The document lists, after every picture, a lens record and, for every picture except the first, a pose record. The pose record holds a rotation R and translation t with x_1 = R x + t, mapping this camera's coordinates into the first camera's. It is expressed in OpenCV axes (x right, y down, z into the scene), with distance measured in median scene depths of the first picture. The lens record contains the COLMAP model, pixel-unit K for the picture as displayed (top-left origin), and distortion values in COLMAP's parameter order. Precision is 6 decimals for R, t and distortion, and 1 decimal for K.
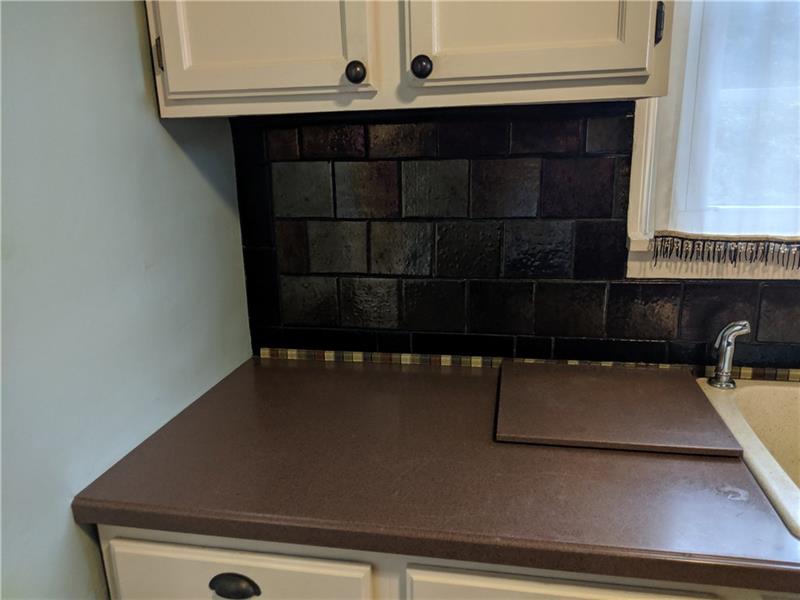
lens RADIAL K [[633.5, 0, 400.0], [0, 633.5, 300.0], [0, 0, 1]] dist [0.023665, -0.004619]
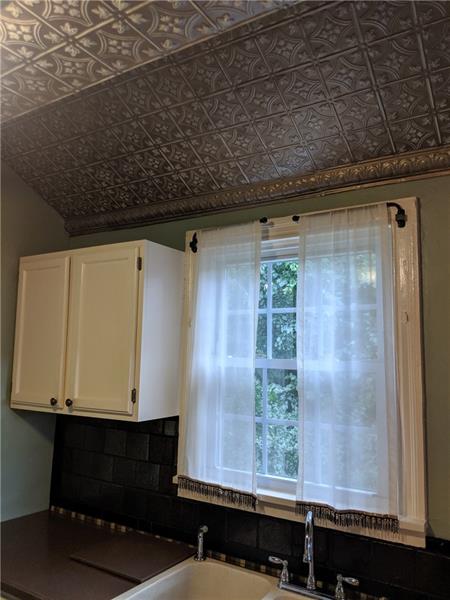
lens RADIAL K [[475.1, 0, 225.0], [0, 475.1, 300.0], [0, 0, 1]] dist [0.023665, -0.004619]
pose [[0.930882, 0.016480, -0.364947, 1.146802], [-0.158383, 0.918420, -0.362518, -0.089781], [0.329200, 0.395263, 0.857552, -0.642168]]
